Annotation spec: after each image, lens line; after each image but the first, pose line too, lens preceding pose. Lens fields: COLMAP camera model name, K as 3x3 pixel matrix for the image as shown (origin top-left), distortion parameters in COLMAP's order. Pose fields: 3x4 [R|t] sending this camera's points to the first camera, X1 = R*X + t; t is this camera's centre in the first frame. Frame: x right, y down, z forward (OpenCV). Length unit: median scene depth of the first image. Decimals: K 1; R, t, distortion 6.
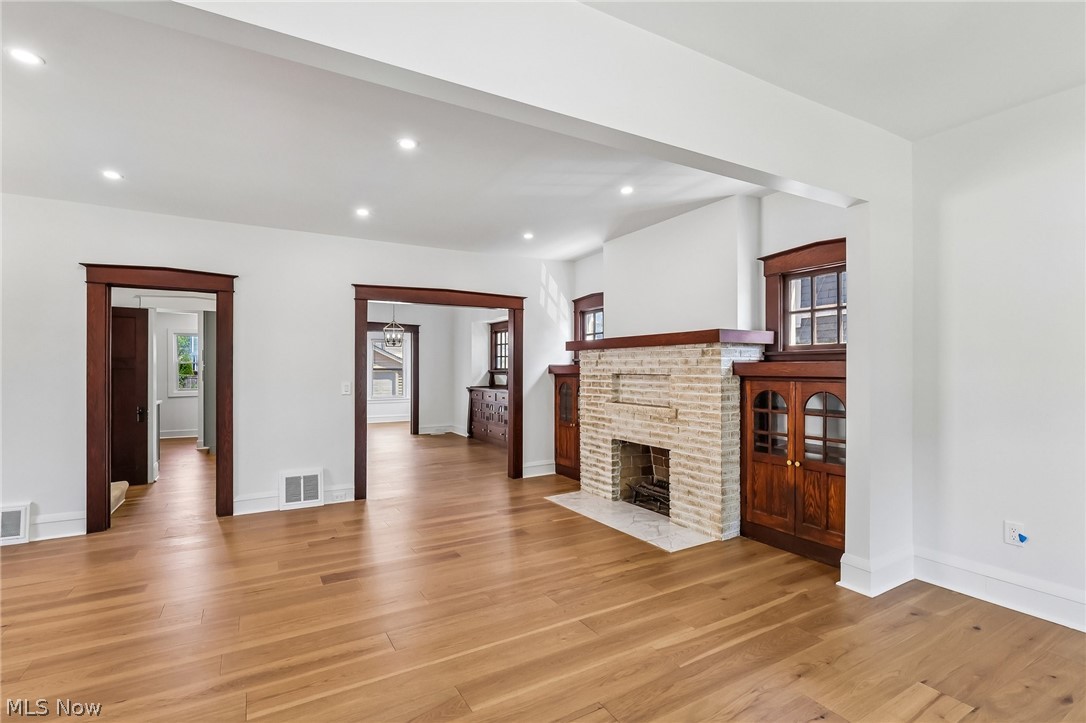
lens RADIAL K [[505.0, 0, 541.9], [0, 505.0, 370.9], [0, 0, 1]] dist [-0.000908, -0.000139]
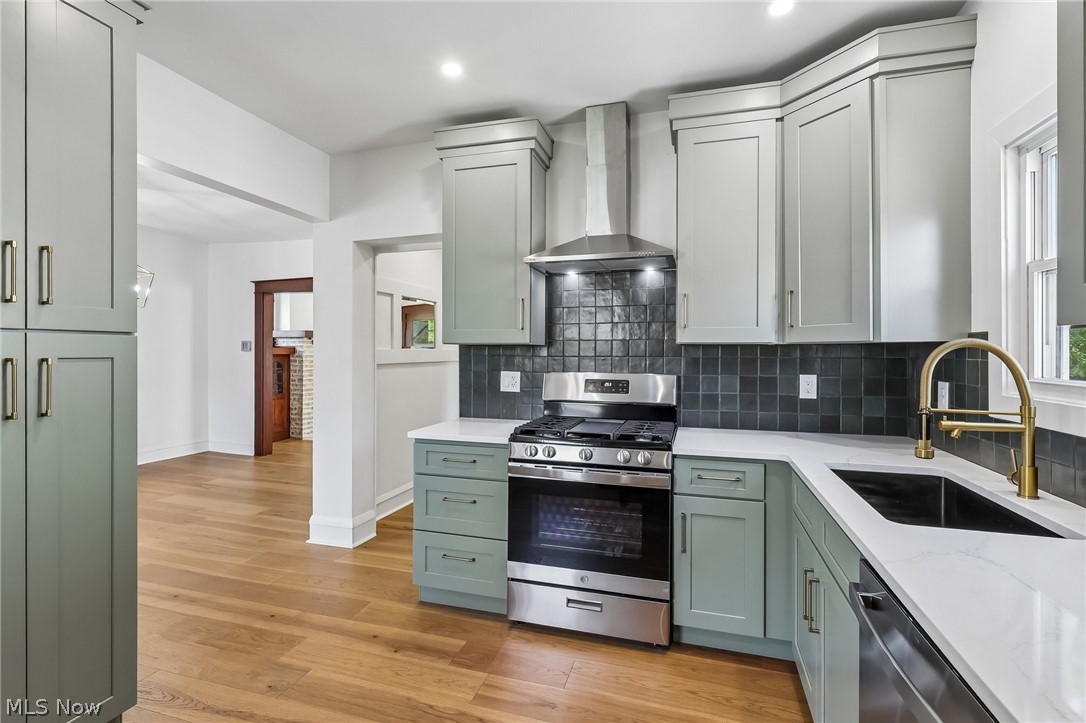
lens RADIAL K [[505.0, 0, 535.5], [0, 505.0, 353.5], [0, 0, 1]] dist [-0.000908, -0.000139]
pose [[-0.675293, -0.005146, 0.737532, -1.583993], [-0.004437, 0.999986, 0.002915, -0.004081], [-0.737536, -0.001304, -0.675306, 1.706614]]
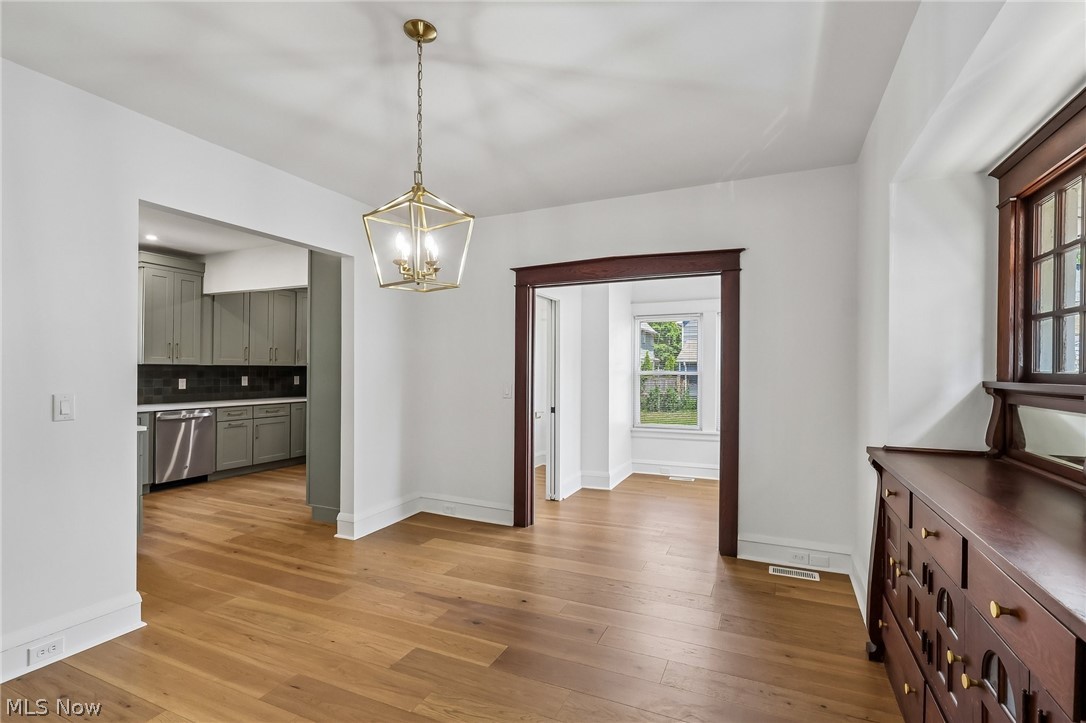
lens RADIAL K [[505.0, 0, 542.2], [0, 505.0, 367.1], [0, 0, 1]] dist [-0.000908, -0.000139]
pose [[0.574531, -0.000808, -0.818482, -0.073178], [-0.010201, 0.999915, -0.008147, -0.008384], [0.818419, 0.013030, 0.574474, 1.484206]]
